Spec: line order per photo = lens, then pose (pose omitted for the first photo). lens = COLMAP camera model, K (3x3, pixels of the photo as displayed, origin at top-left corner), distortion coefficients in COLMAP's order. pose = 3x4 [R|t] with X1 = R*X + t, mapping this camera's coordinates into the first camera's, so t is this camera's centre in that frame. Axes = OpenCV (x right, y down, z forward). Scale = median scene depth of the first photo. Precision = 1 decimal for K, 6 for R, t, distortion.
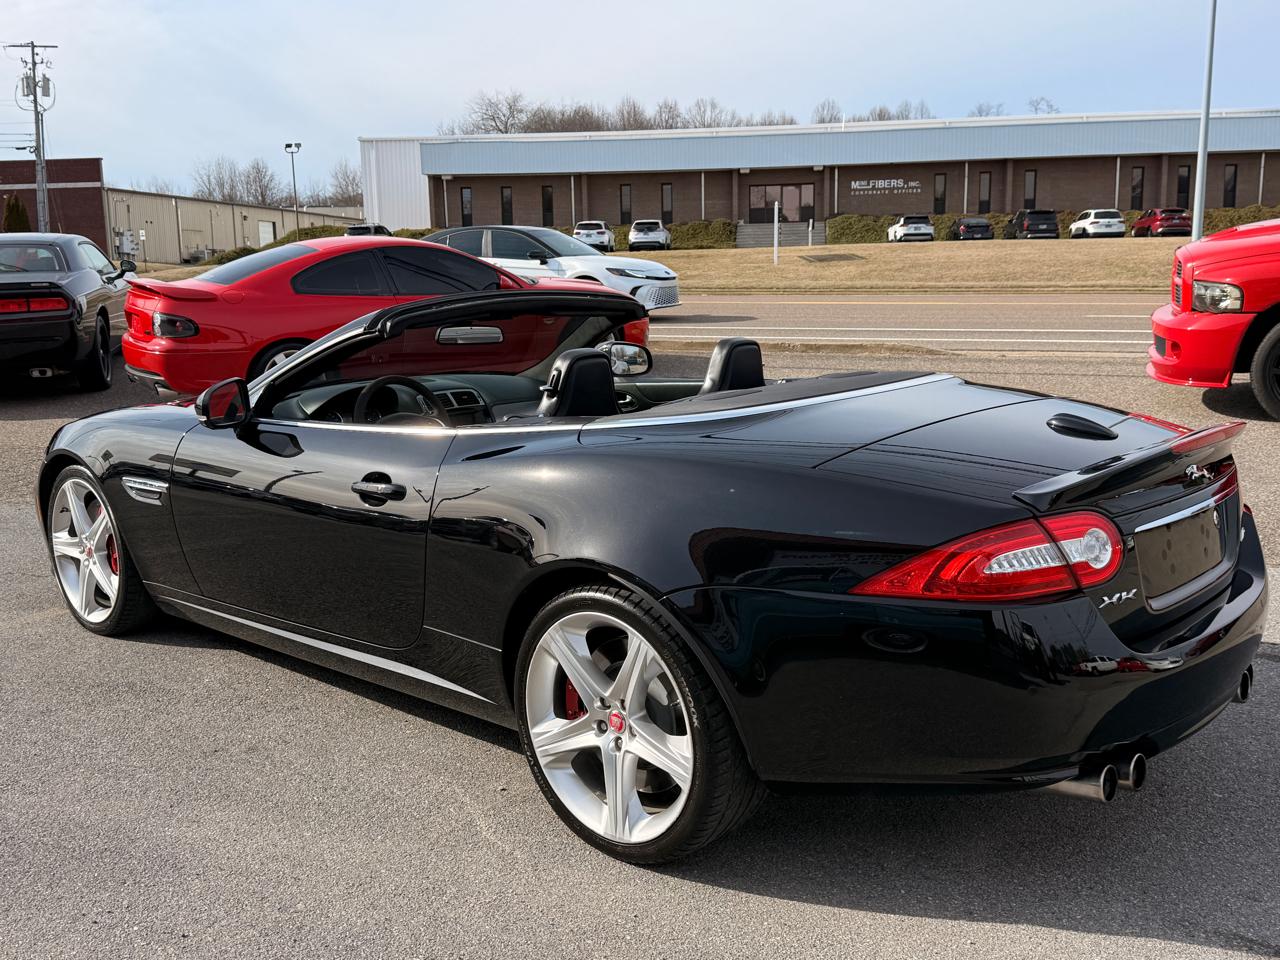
lens RADIAL K [[1245.7, 0, 634.0], [0, 1245.7, 482.5], [0, 0, 1]] dist [0.032527, 0.000000]
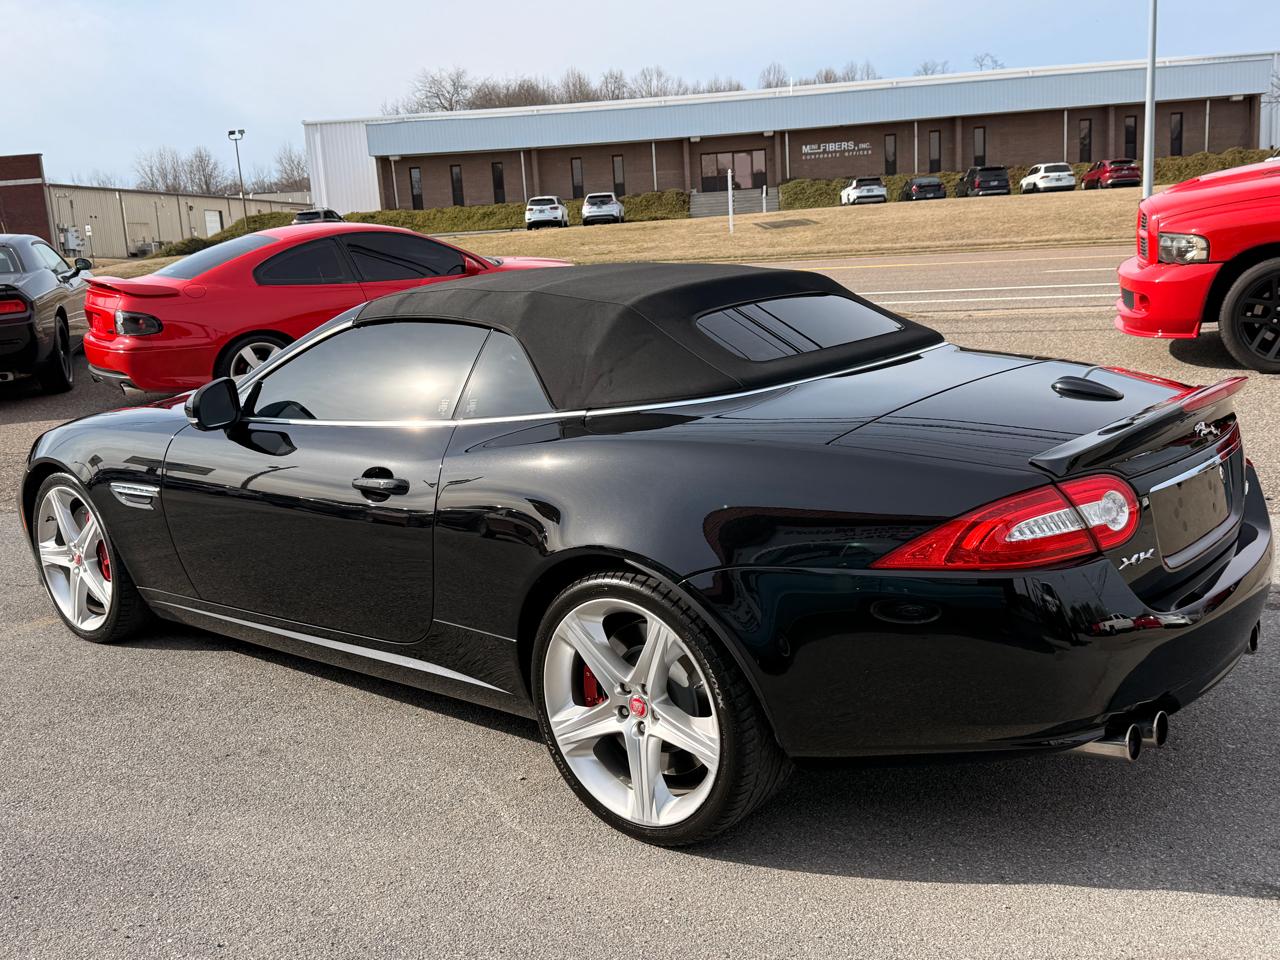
lens RADIAL K [[1245.7, 0, 629.9], [0, 1245.7, 483.4], [0, 0, 1]] dist [0.032527, 0.000000]
pose [[0.998483, -0.048741, 0.025601, -0.010542], [0.048174, 0.998590, 0.022312, -0.002559], [-0.026652, -0.021044, 0.999423, 0.001744]]
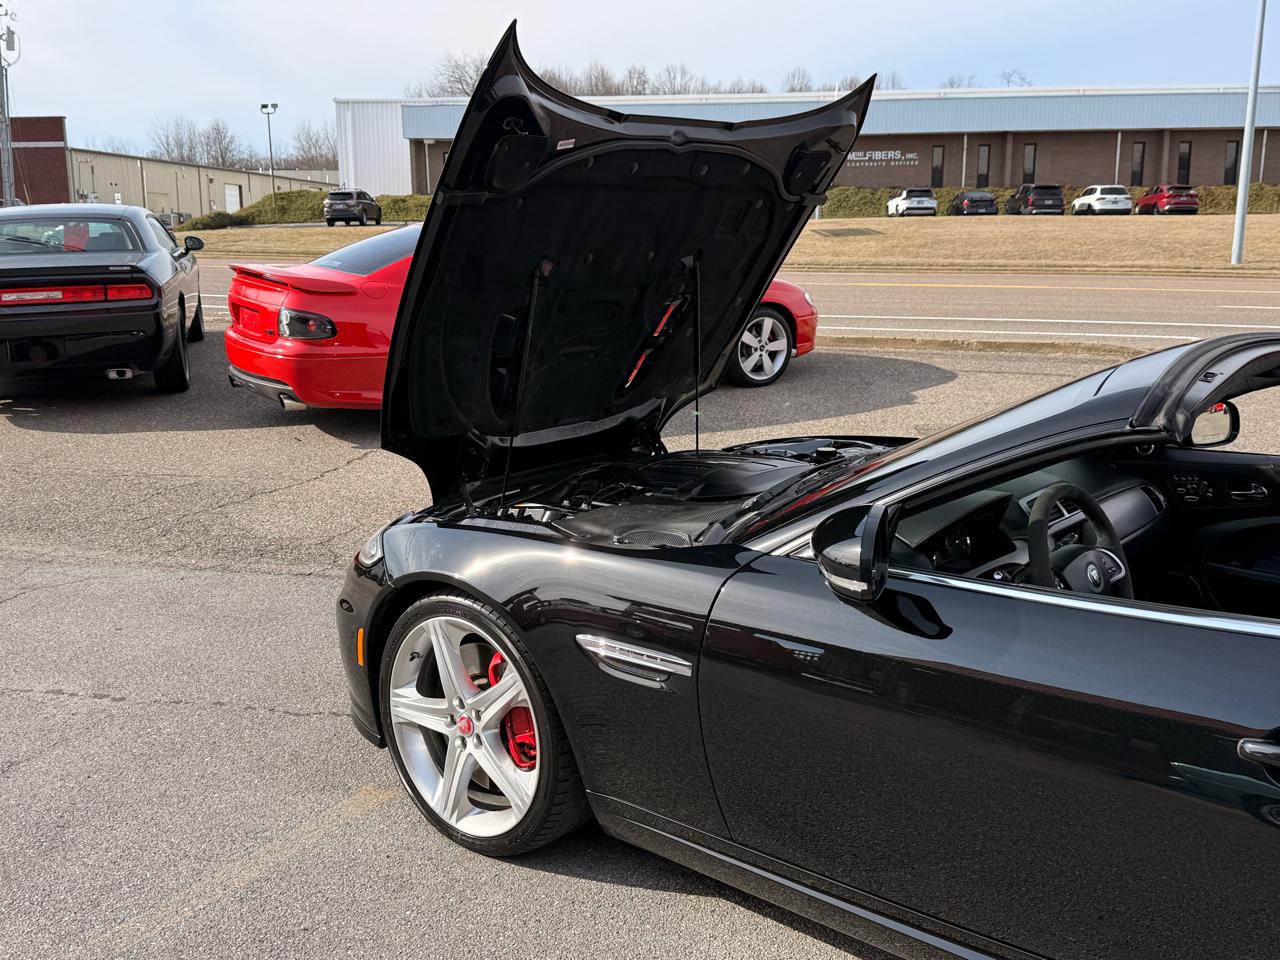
lens RADIAL K [[1245.7, 0, 618.3], [0, 1245.7, 468.6], [0, 0, 1]] dist [0.032527, 0.000000]
pose [[0.999525, 0.007365, 0.029914, -0.166215], [-0.007795, 0.999867, 0.014300, -0.039225], [-0.029805, -0.014527, 0.999450, 0.155403]]
